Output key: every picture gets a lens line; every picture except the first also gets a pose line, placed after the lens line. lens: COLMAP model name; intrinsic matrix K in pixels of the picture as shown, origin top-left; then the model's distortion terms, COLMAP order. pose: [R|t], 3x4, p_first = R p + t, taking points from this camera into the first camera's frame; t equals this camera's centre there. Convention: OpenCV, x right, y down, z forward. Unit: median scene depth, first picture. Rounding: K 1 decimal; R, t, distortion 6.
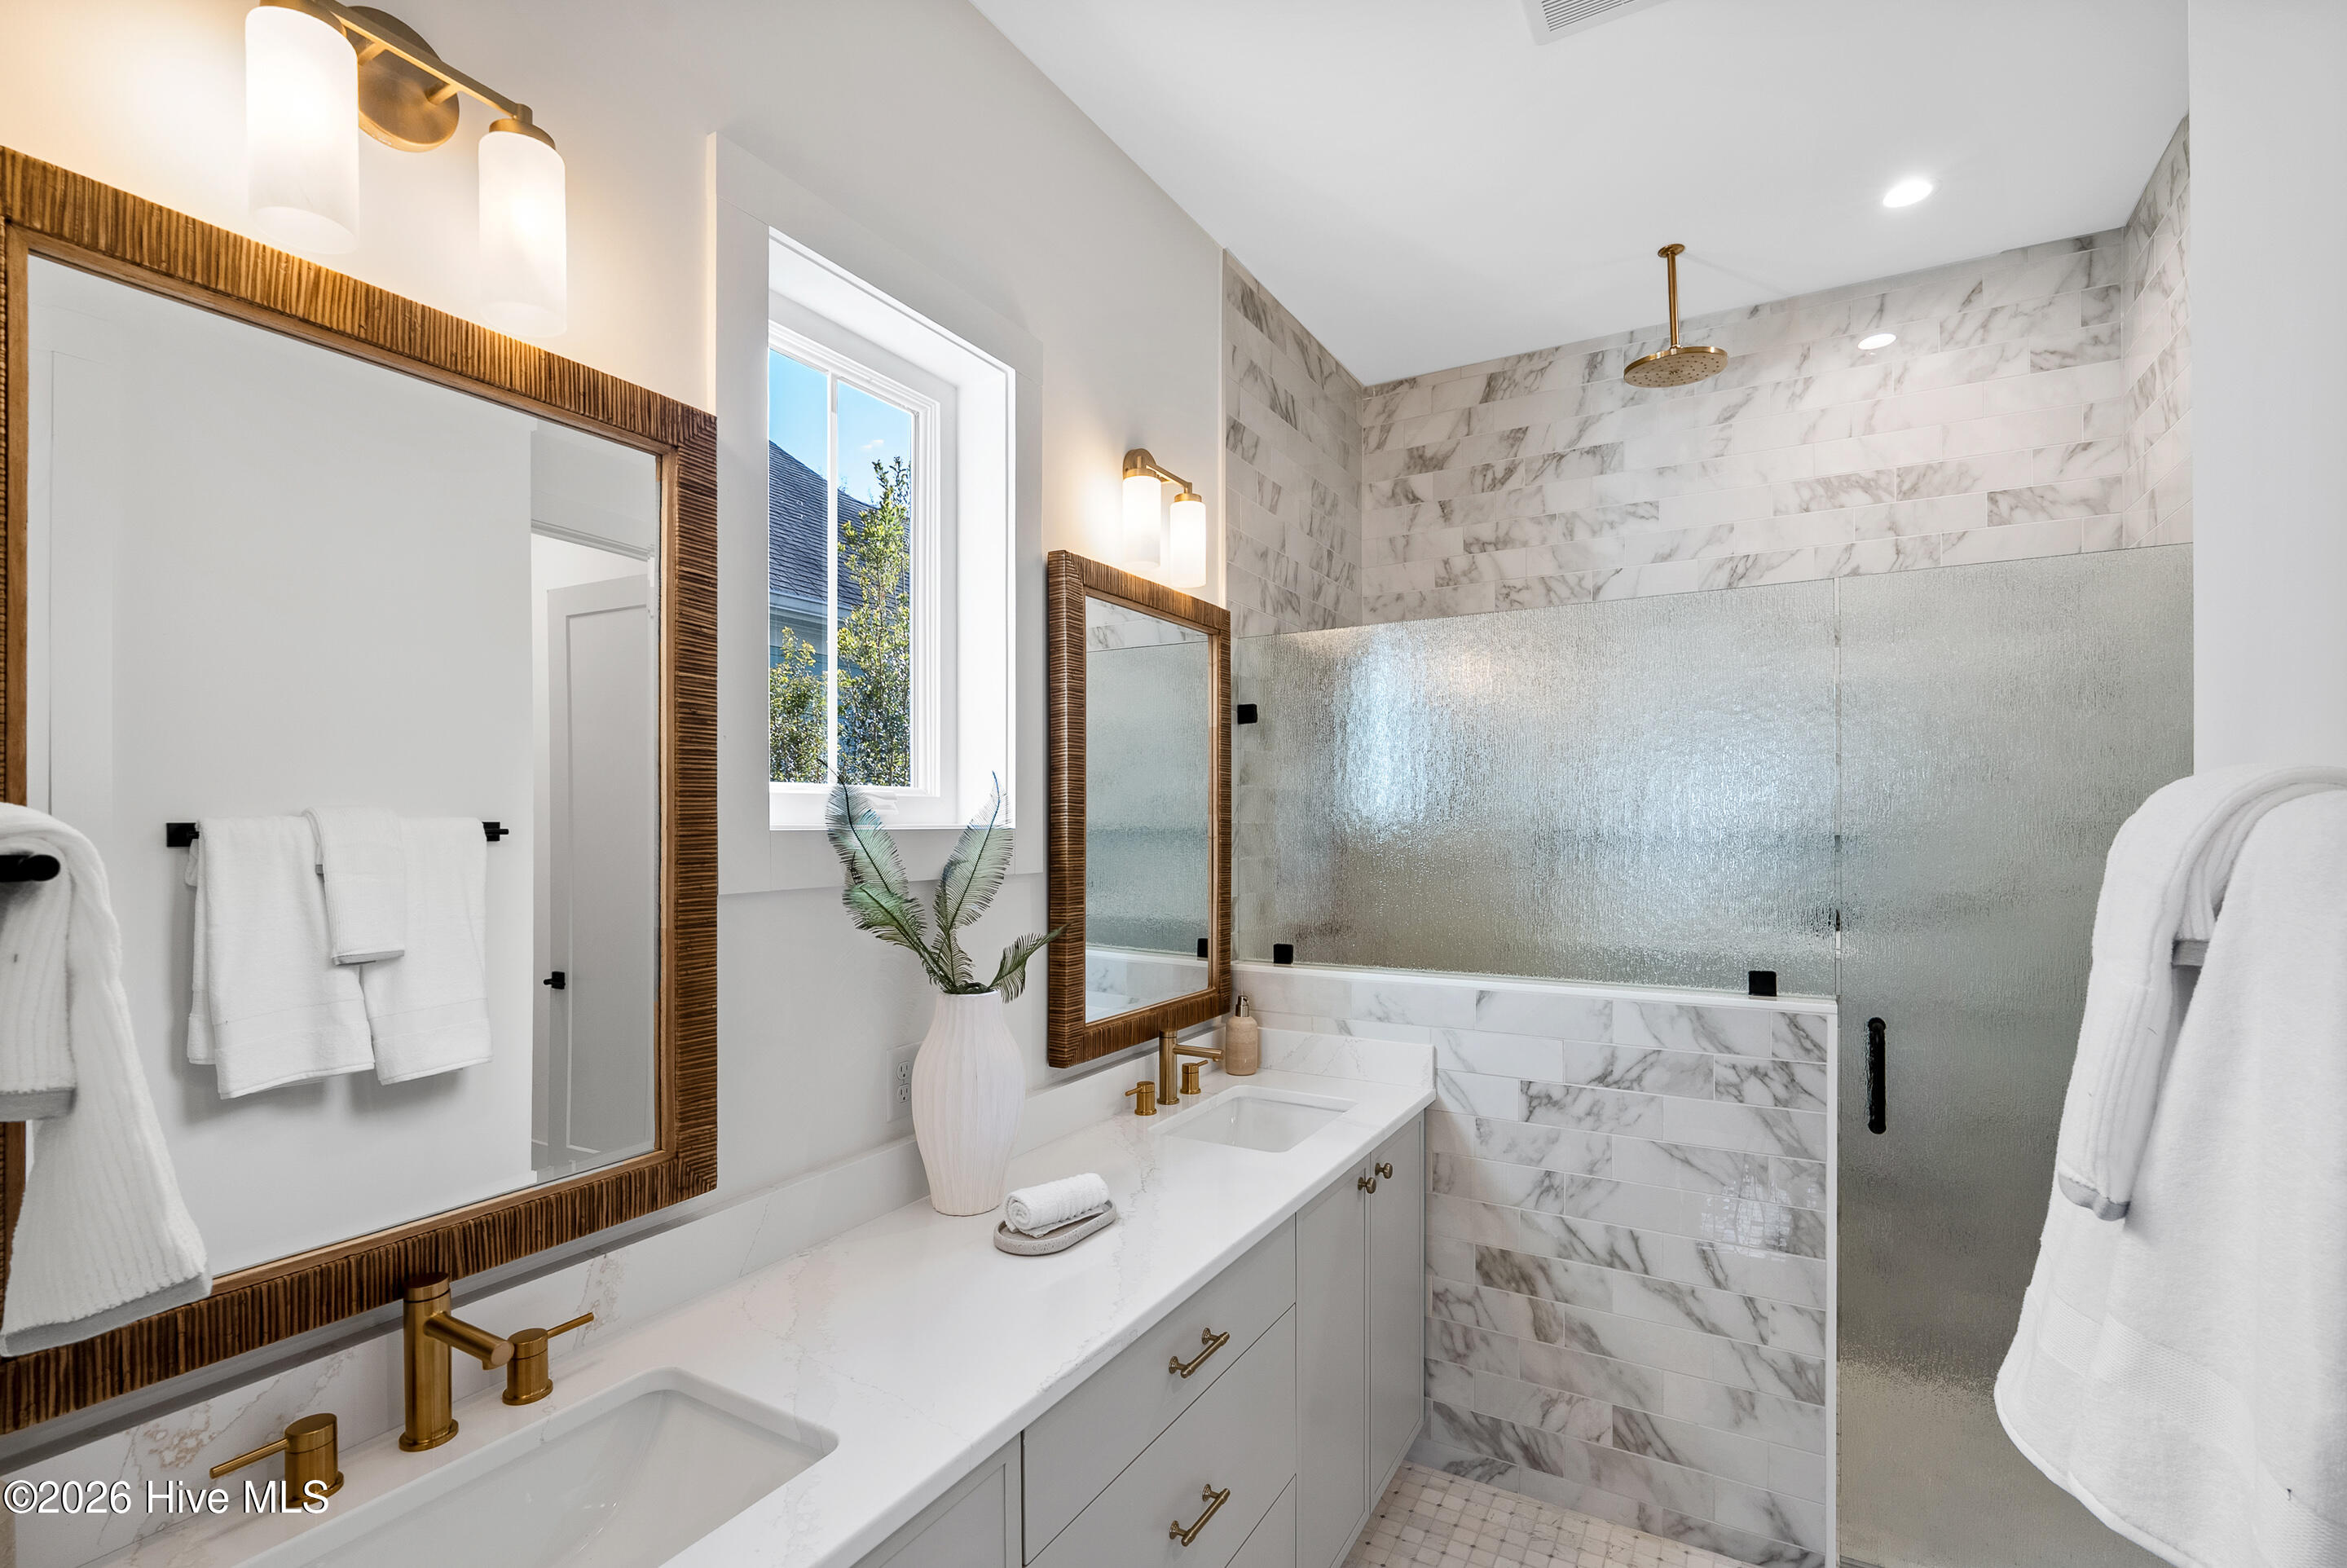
lens RADIAL K [[1078.2, 0, 1185.7], [0, 1078.2, 817.9], [0, 0, 1]] dist [-0.011839, 0.005000]
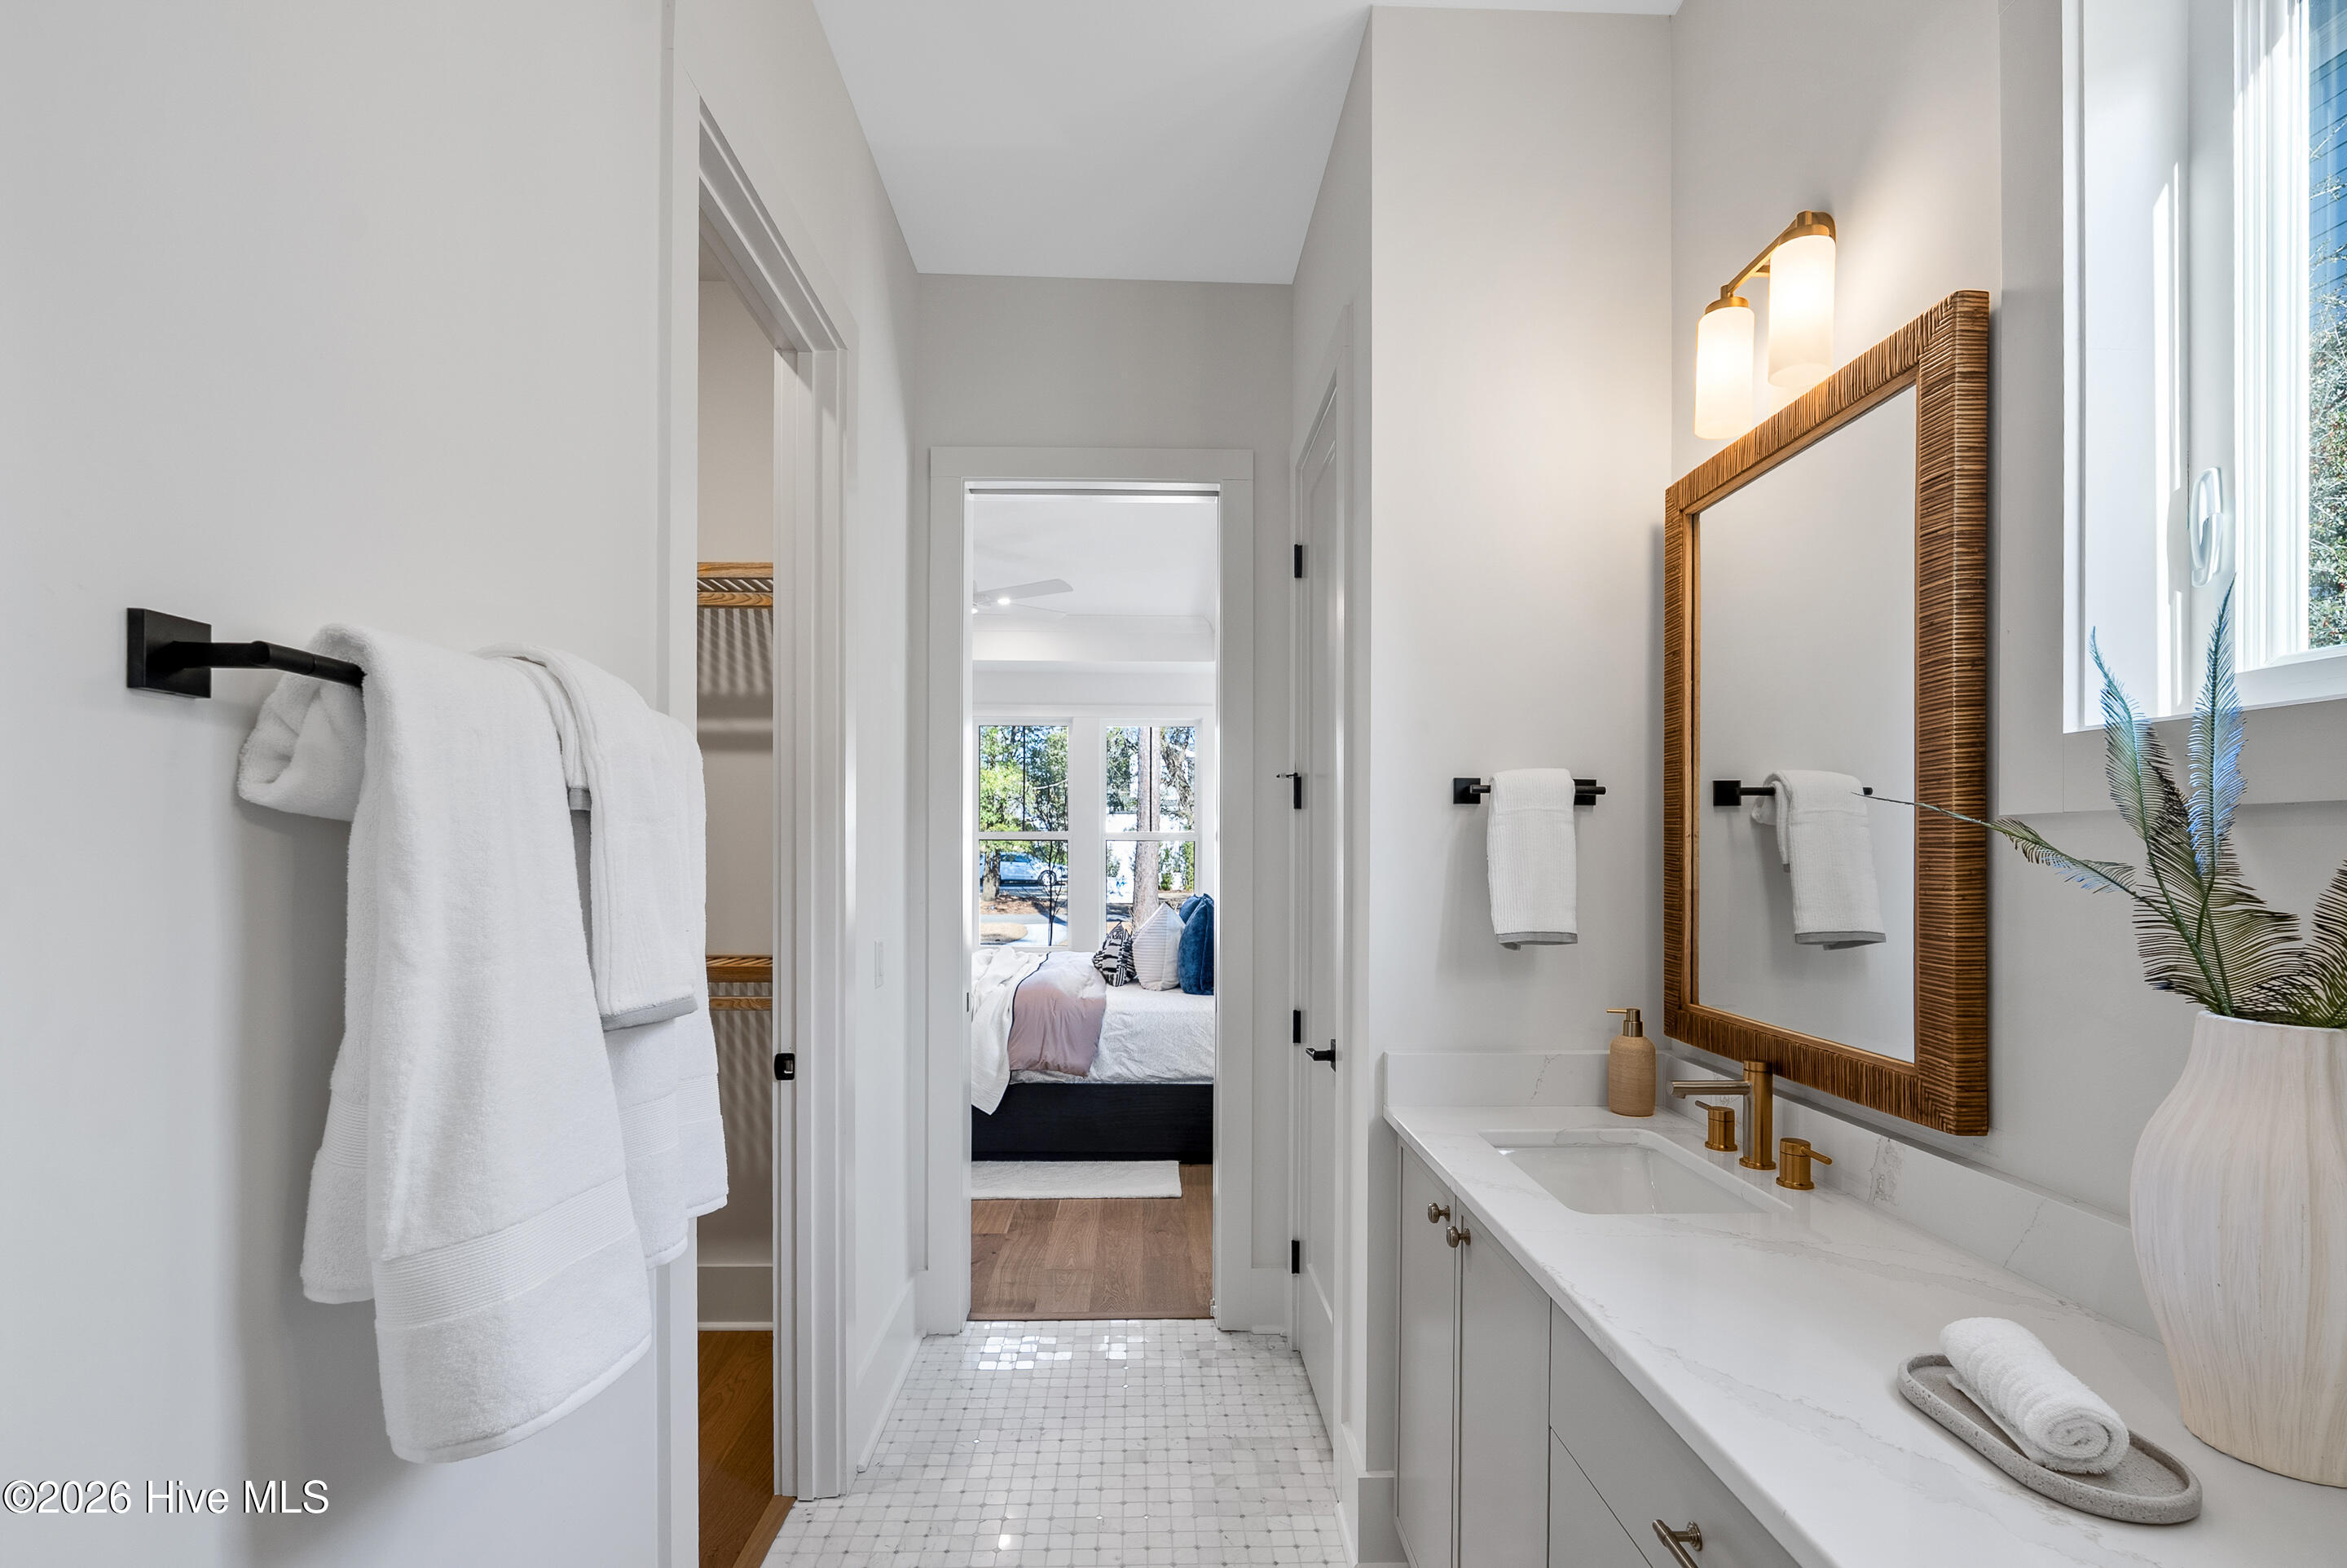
lens RADIAL K [[1078.2, 0, 1178.4], [0, 1078.2, 845.9], [0, 0, 1]] dist [-0.011839, 0.005000]
pose [[-0.853678, -0.005828, -0.520769, 0.516797], [-0.001721, 0.999963, -0.008370, 0.092104], [0.520799, -0.006249, -0.853657, 1.229980]]
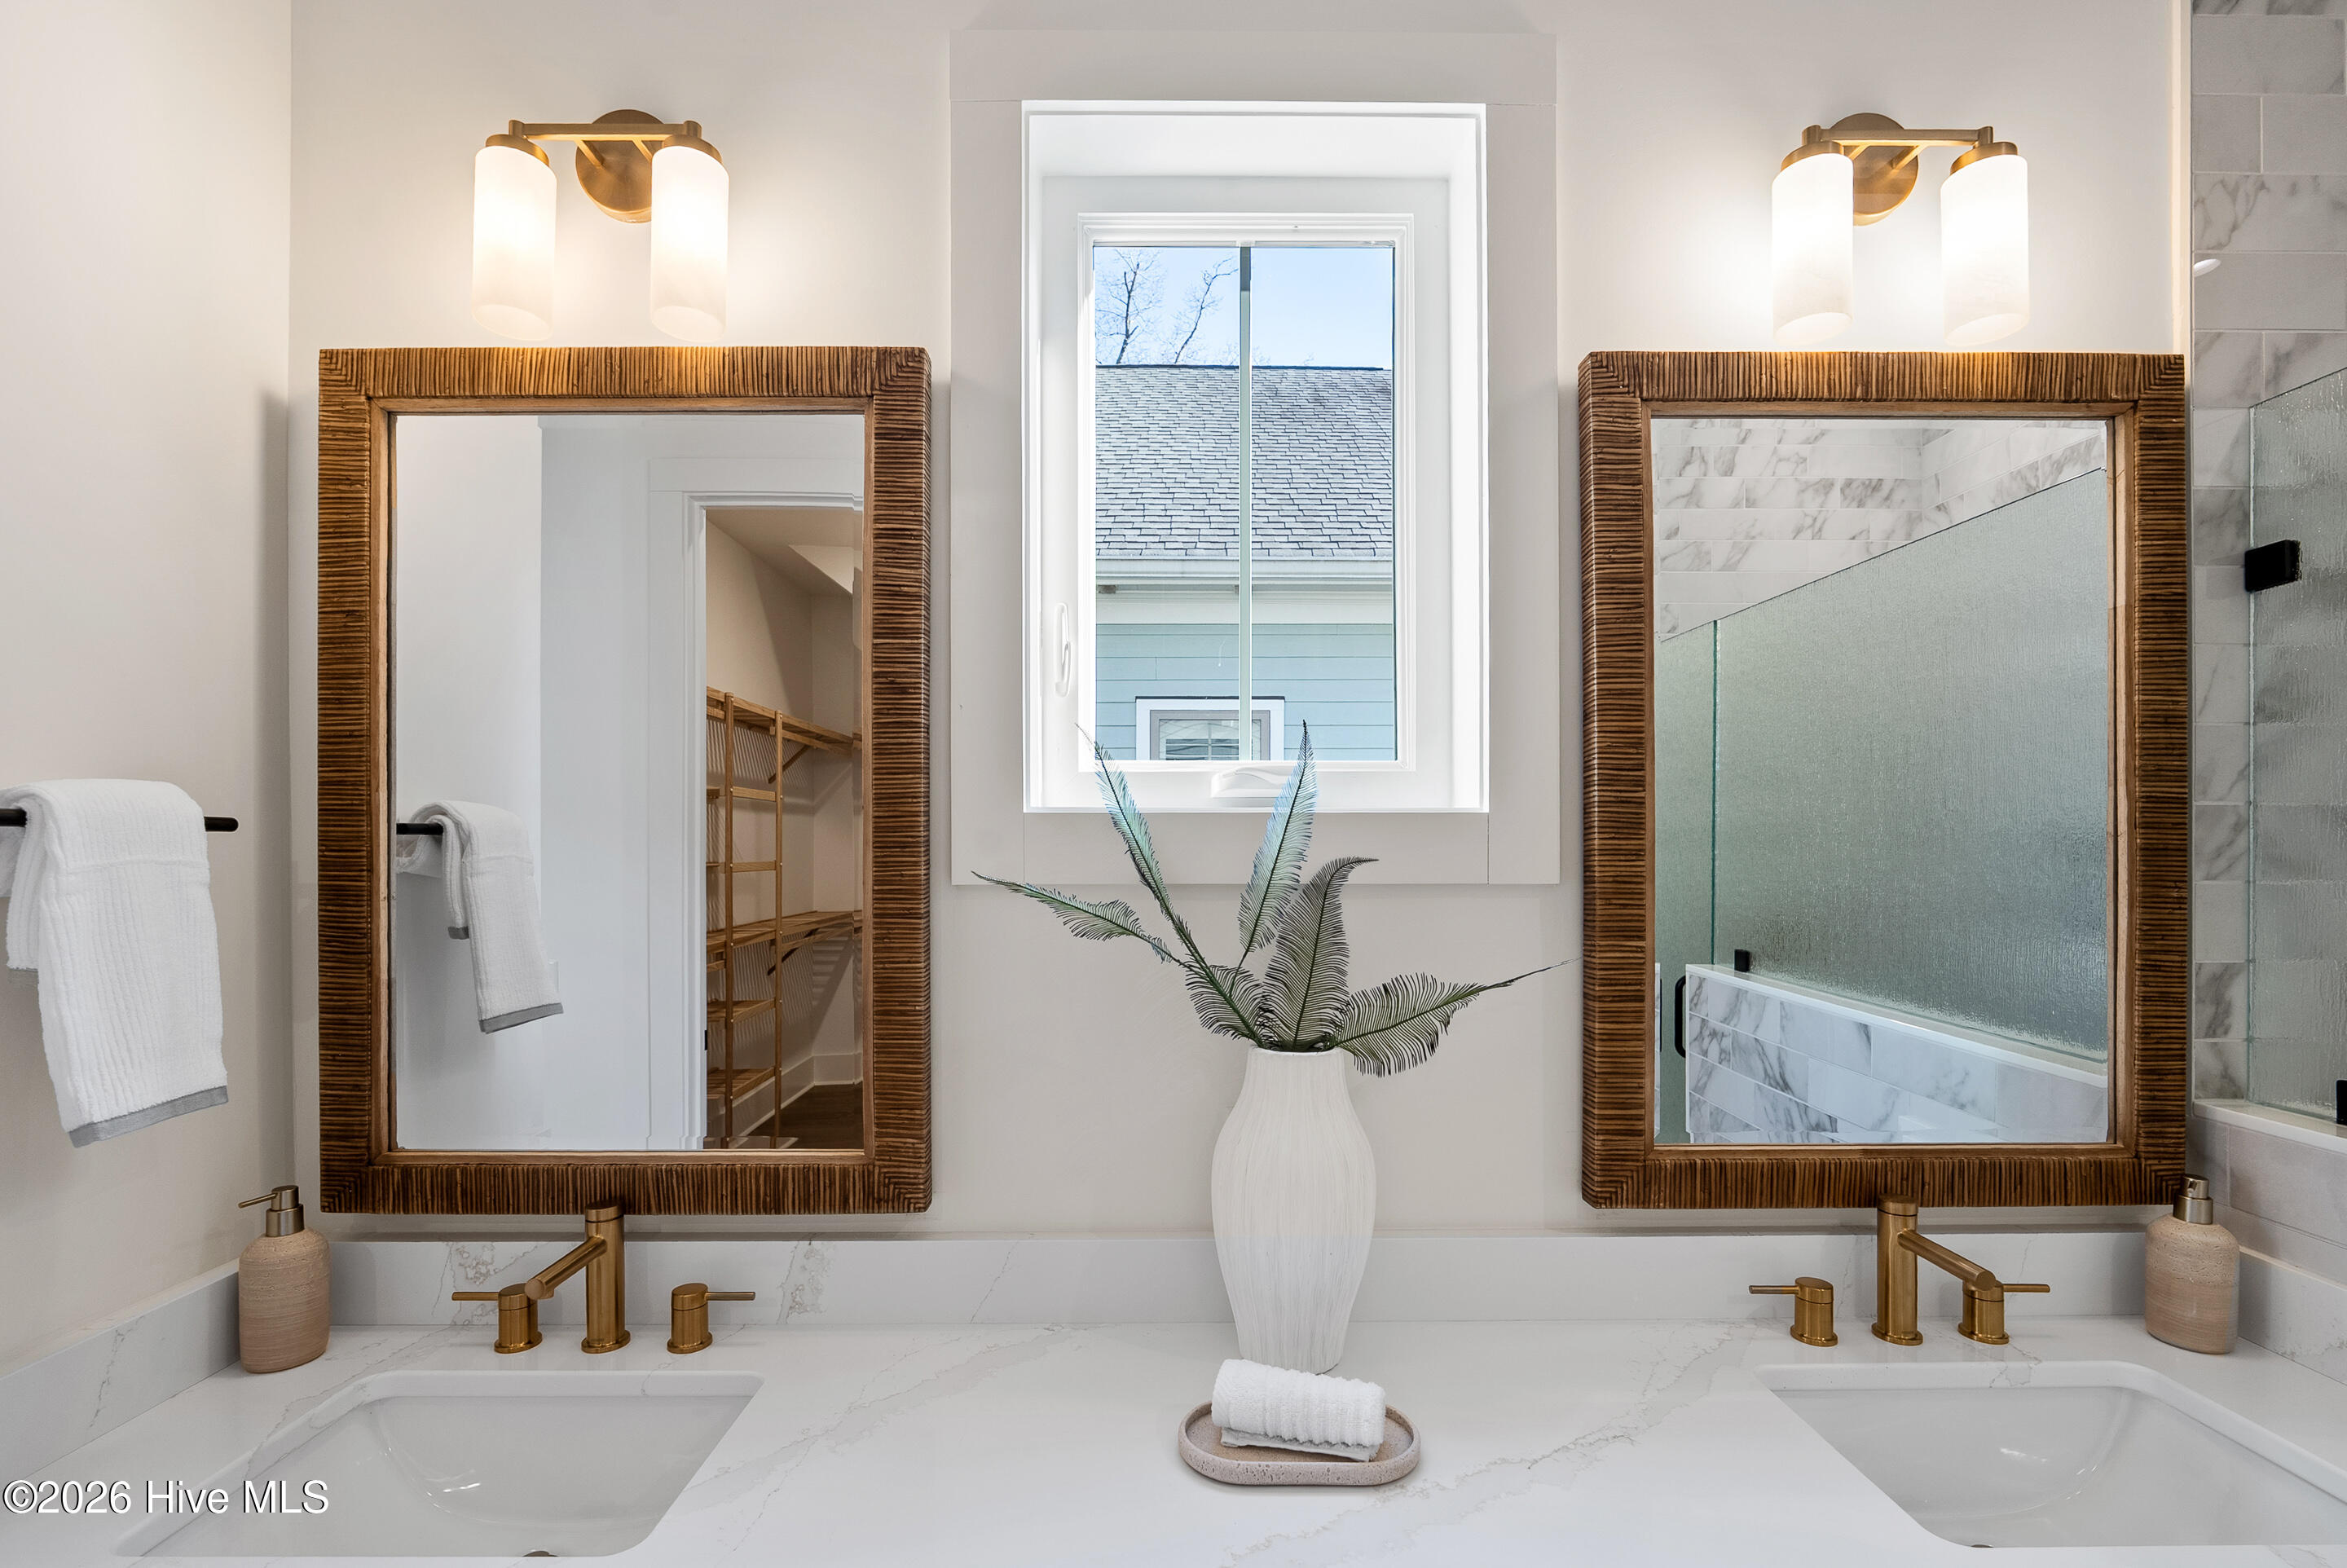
lens RADIAL K [[1078.2, 0, 1177.6], [0, 1078.2, 848.1], [0, 0, 1]] dist [-0.011839, 0.005000]
pose [[0.492789, 0.001540, -0.870147, 0.381632], [0.004038, 0.999984, 0.004056, 0.033579], [0.870139, -0.005513, 0.492775, 0.637087]]
